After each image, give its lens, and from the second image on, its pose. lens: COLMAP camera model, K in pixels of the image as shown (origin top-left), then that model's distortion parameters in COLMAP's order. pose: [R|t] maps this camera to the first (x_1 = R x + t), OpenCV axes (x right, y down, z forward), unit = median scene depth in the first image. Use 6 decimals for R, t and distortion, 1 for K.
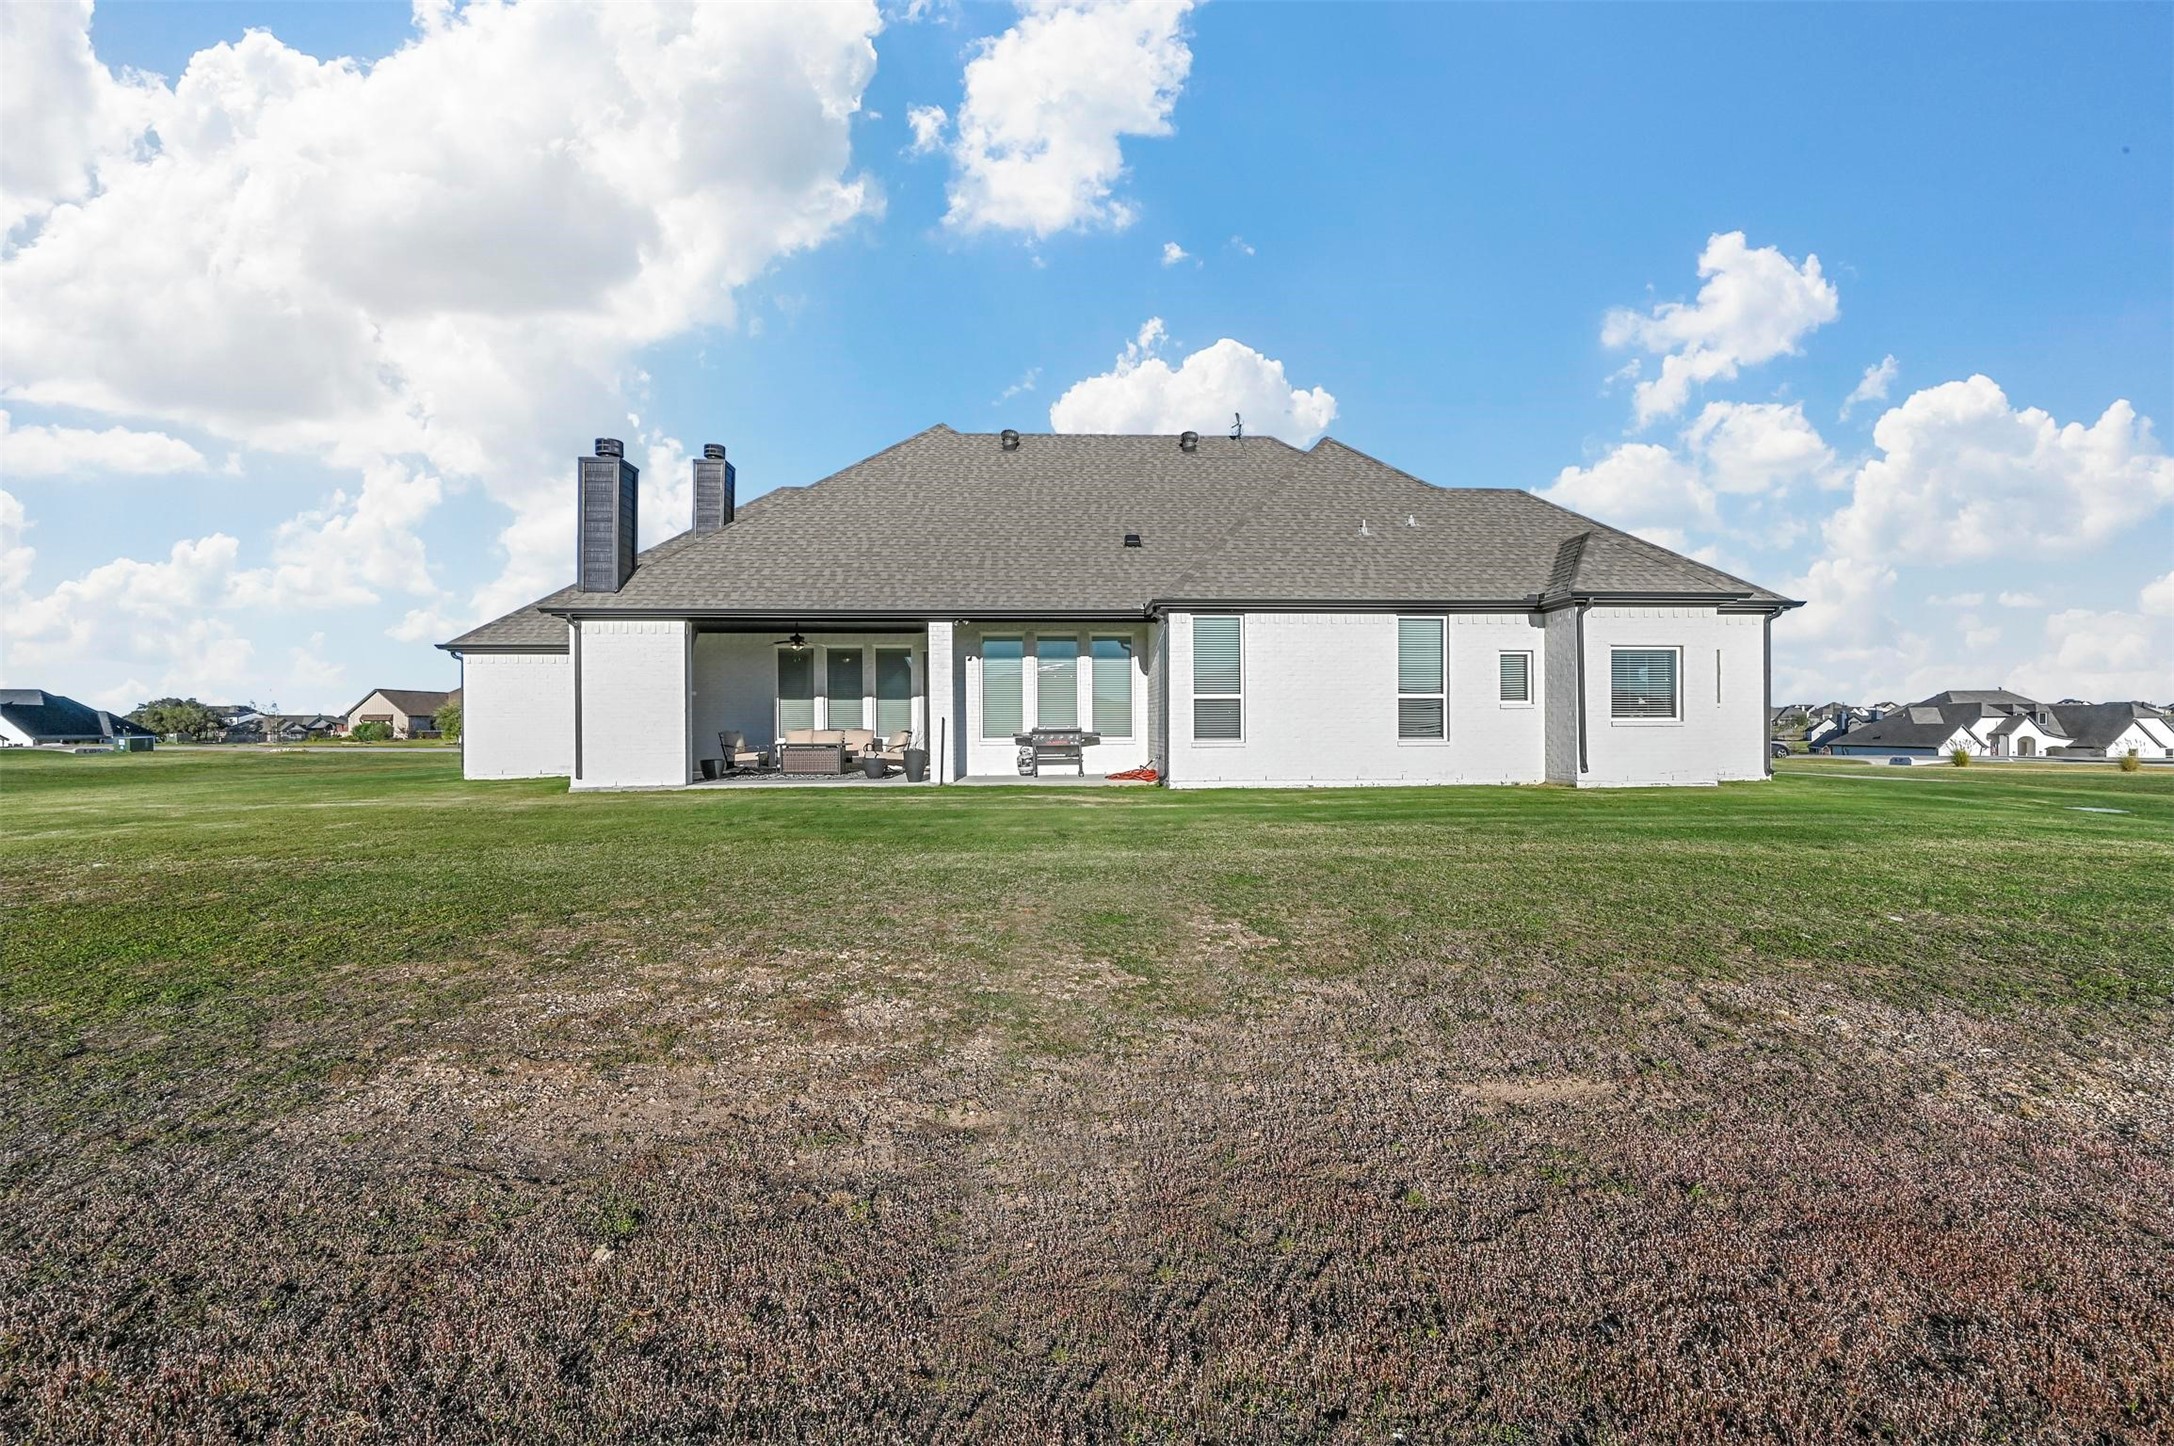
lens RADIAL K [[847.7, 0, 1091.0], [0, 847.7, 730.9], [0, 0, 1]] dist [-0.006318, 0.000620]
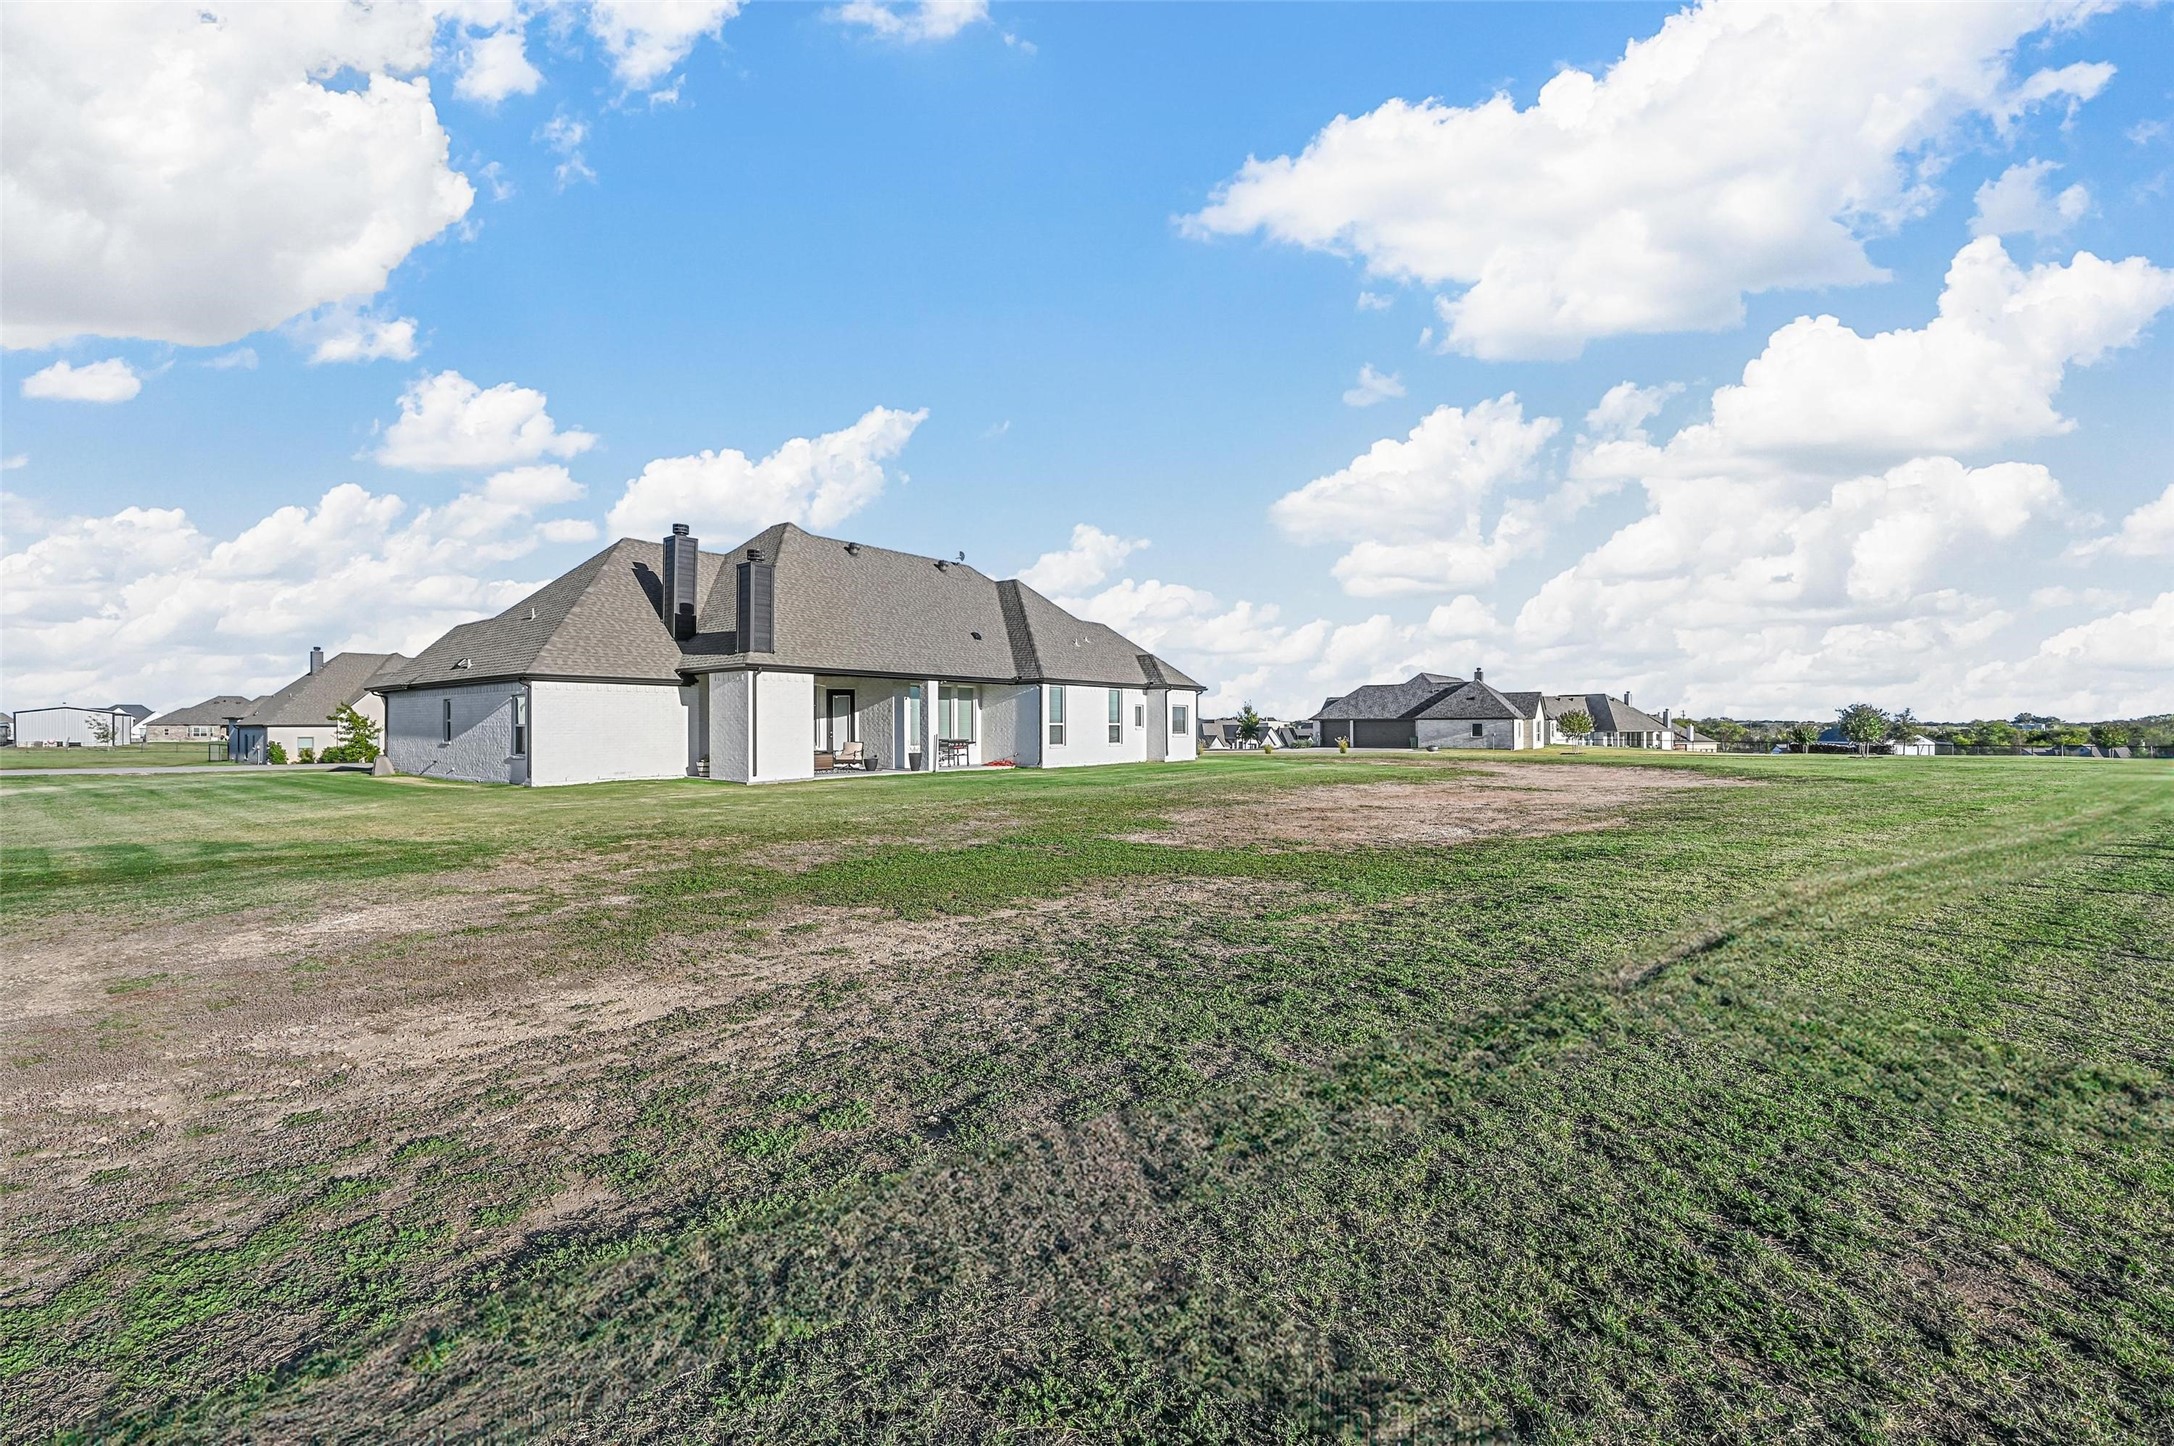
lens RADIAL K [[847.7, 0, 1085.1], [0, 847.7, 724.8], [0, 0, 1]] dist [-0.006318, 0.000620]
pose [[0.665894, 0.004644, 0.746032, -1.336237], [0.002643, 0.999960, -0.008584, -0.019463], [-0.746042, 0.007687, 0.665854, -0.442365]]
